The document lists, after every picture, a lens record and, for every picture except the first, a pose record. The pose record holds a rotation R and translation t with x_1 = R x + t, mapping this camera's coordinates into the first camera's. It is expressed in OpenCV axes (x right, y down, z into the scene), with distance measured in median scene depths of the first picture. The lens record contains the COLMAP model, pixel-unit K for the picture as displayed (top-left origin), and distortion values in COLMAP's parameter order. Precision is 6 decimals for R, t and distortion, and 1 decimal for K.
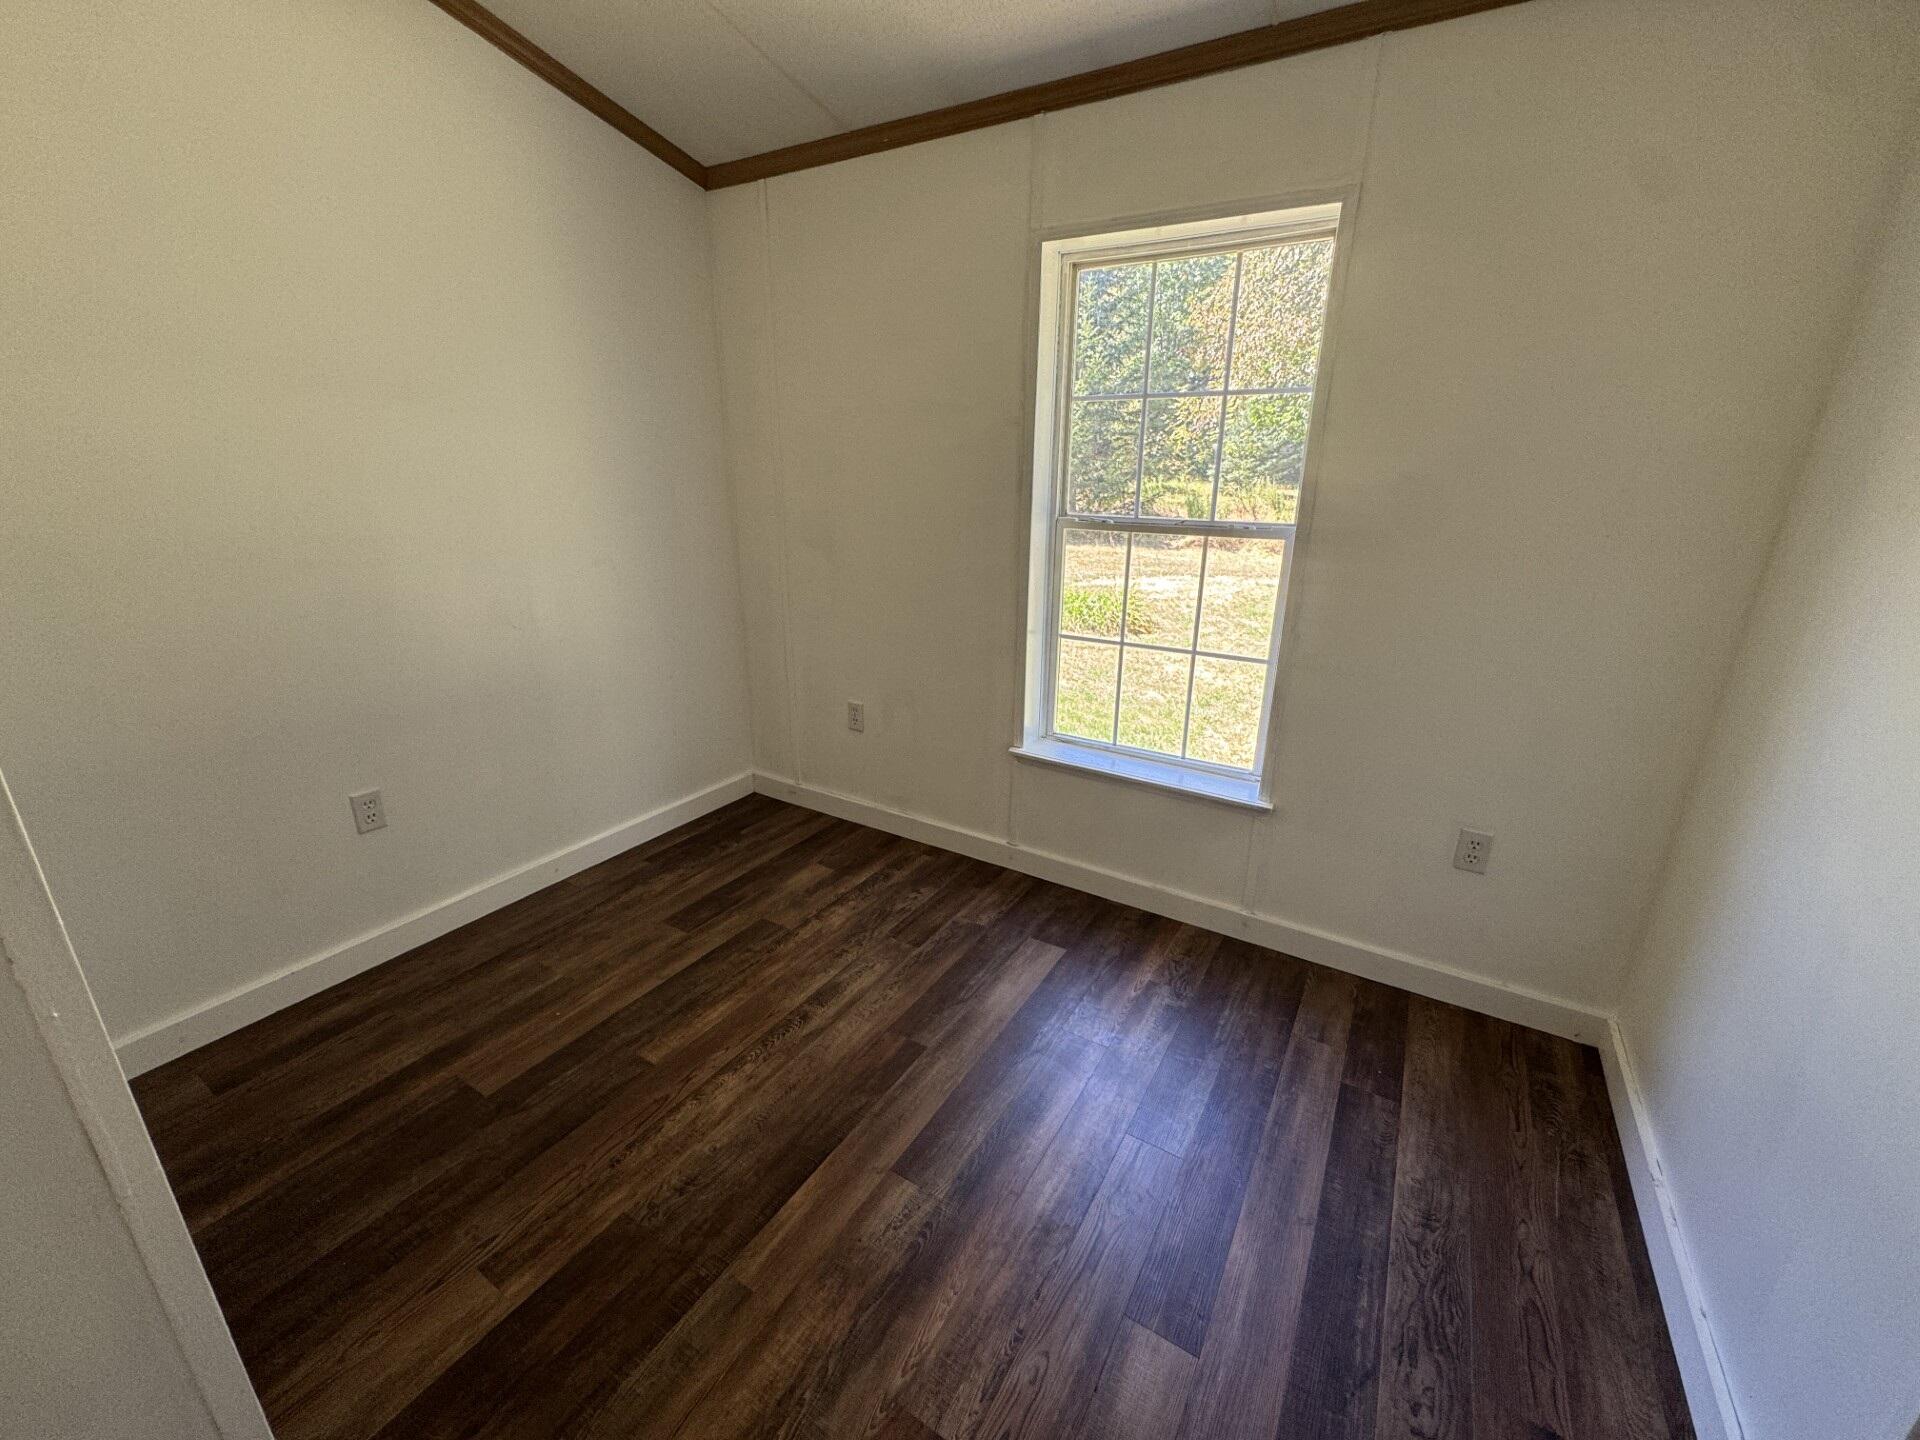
lens RADIAL K [[767.5, 0, 959.0], [0, 767.5, 718.6], [0, 0, 1]] dist [-0.001358, 0.000200]
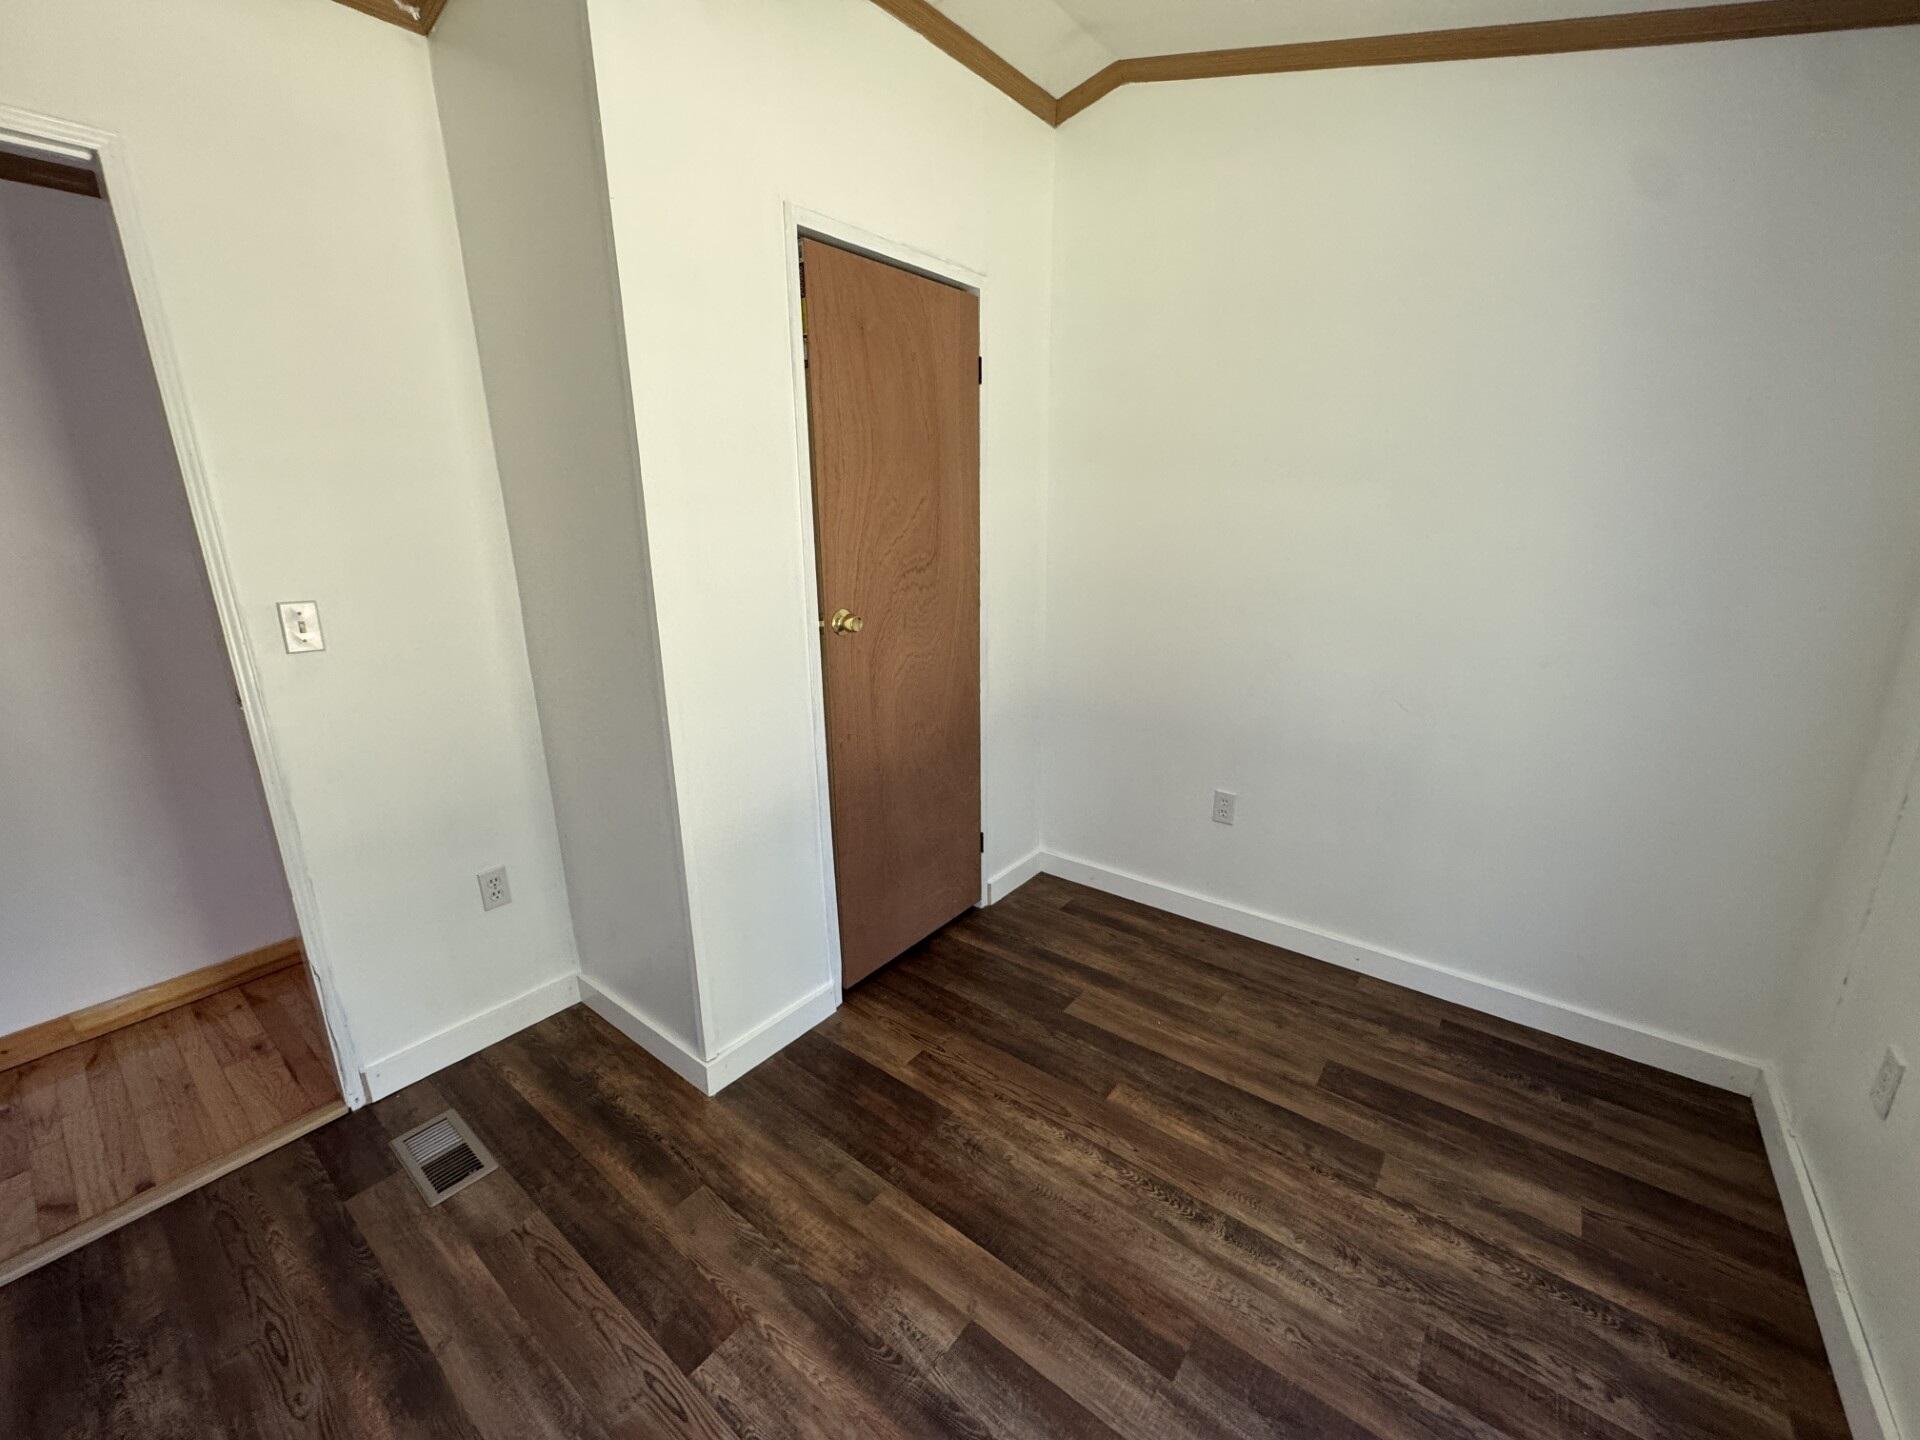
lens RADIAL K [[767.5, 0, 959.0], [0, 767.5, 718.6], [0, 0, 1]] dist [-0.001358, 0.000200]
pose [[-0.113614, 0.249462, -0.961697, 0.537171], [-0.305014, 0.912462, 0.272725, -0.265424], [0.945547, 0.324316, -0.027579, 0.697666]]
